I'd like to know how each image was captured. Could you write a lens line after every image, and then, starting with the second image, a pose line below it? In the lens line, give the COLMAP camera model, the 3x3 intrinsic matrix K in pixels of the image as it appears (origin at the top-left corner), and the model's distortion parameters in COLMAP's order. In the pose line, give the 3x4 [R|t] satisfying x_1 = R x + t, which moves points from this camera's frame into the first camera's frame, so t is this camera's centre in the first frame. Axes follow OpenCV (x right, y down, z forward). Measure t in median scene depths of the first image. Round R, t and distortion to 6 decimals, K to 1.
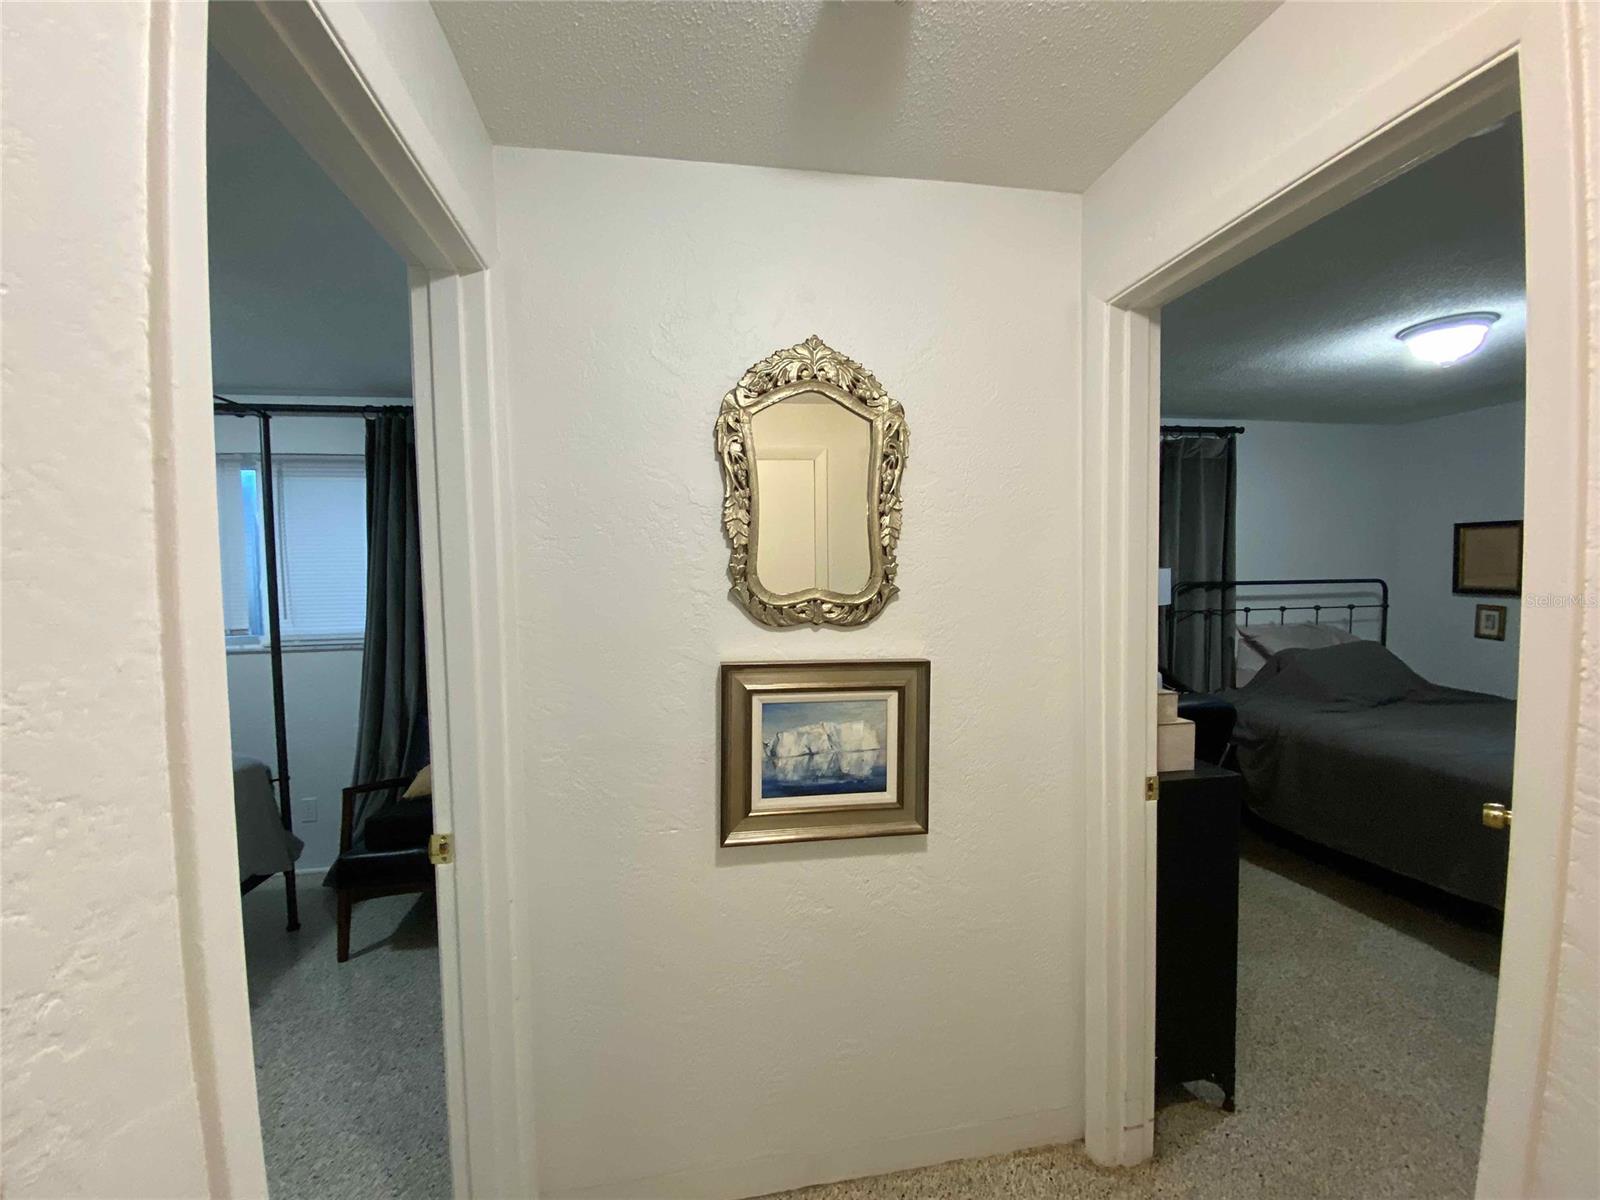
lens RADIAL K [[643.8, 0, 798.1], [0, 643.8, 601.2], [0, 0, 1]] dist [0.019176, -0.019567]
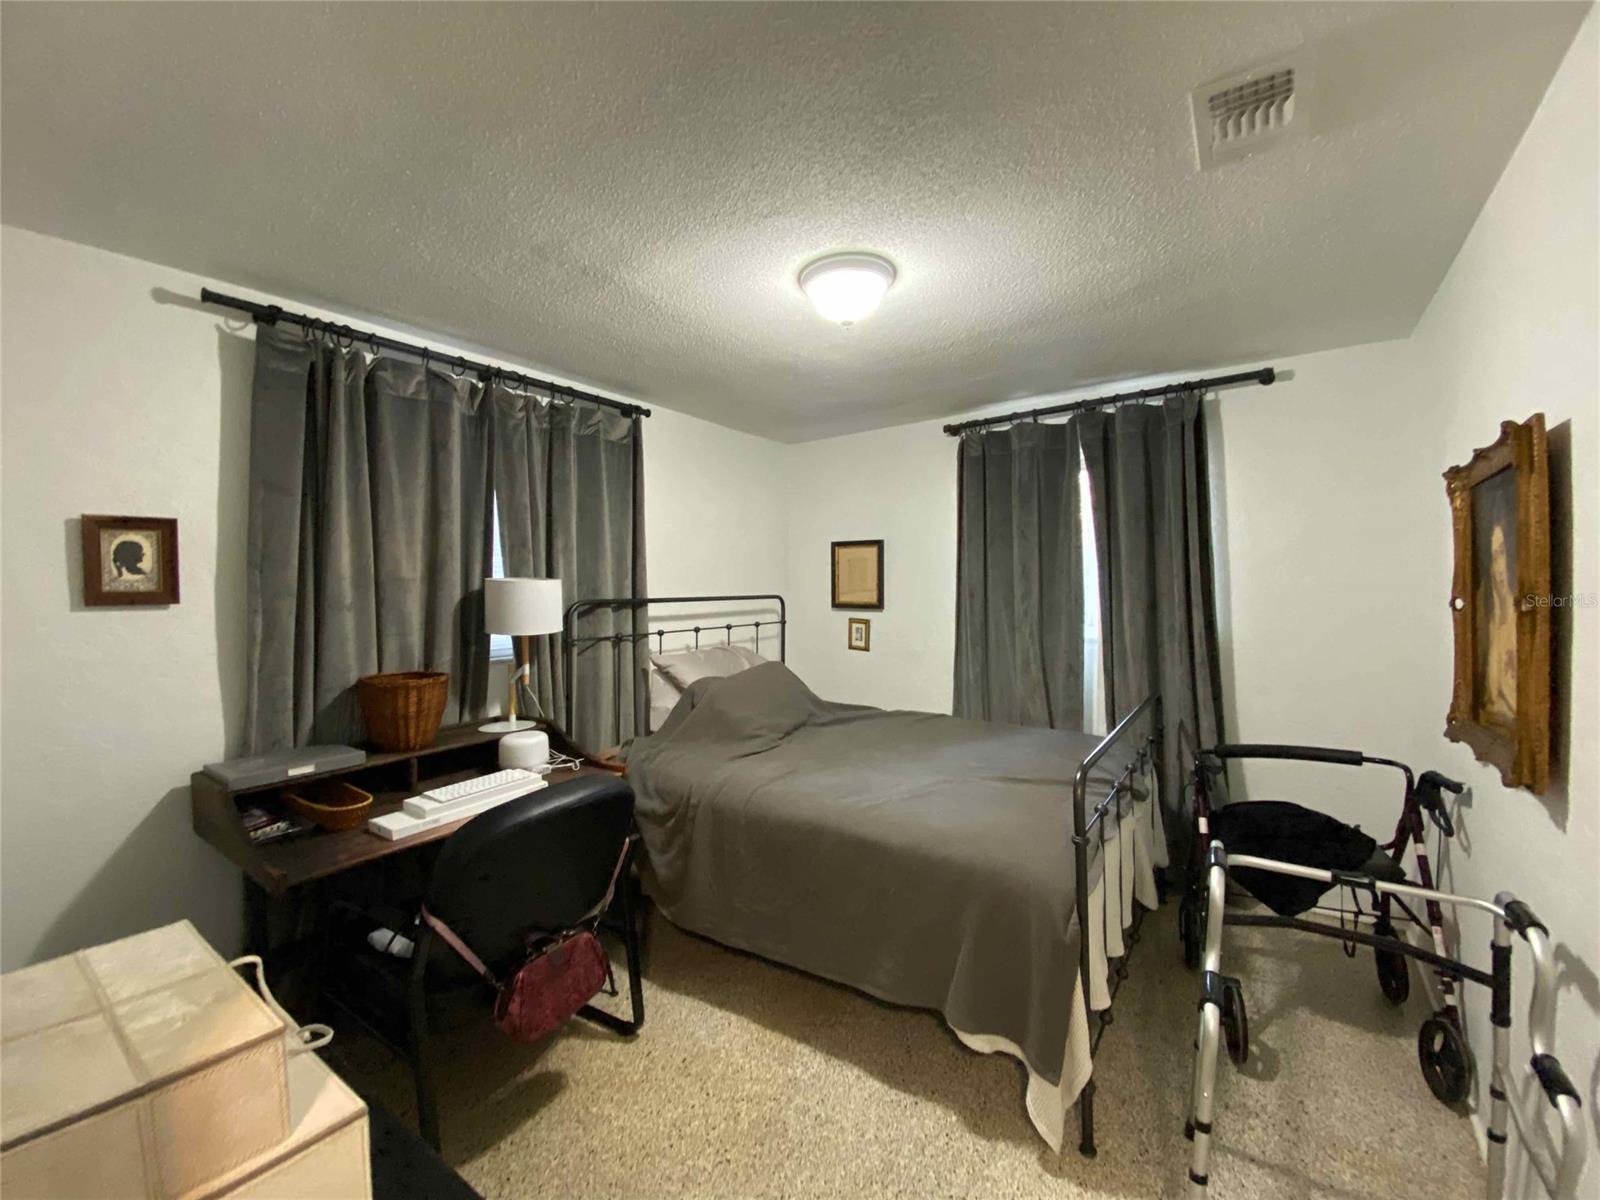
lens RADIAL K [[643.8, 0, 798.1], [0, 643.8, 601.2], [0, 0, 1]] dist [0.019176, -0.019567]
pose [[0.712382, -0.010879, 0.701708, 0.248325], [0.035468, 0.999160, -0.020517, -0.004141], [-0.700895, 0.039504, 0.712169, 0.297539]]
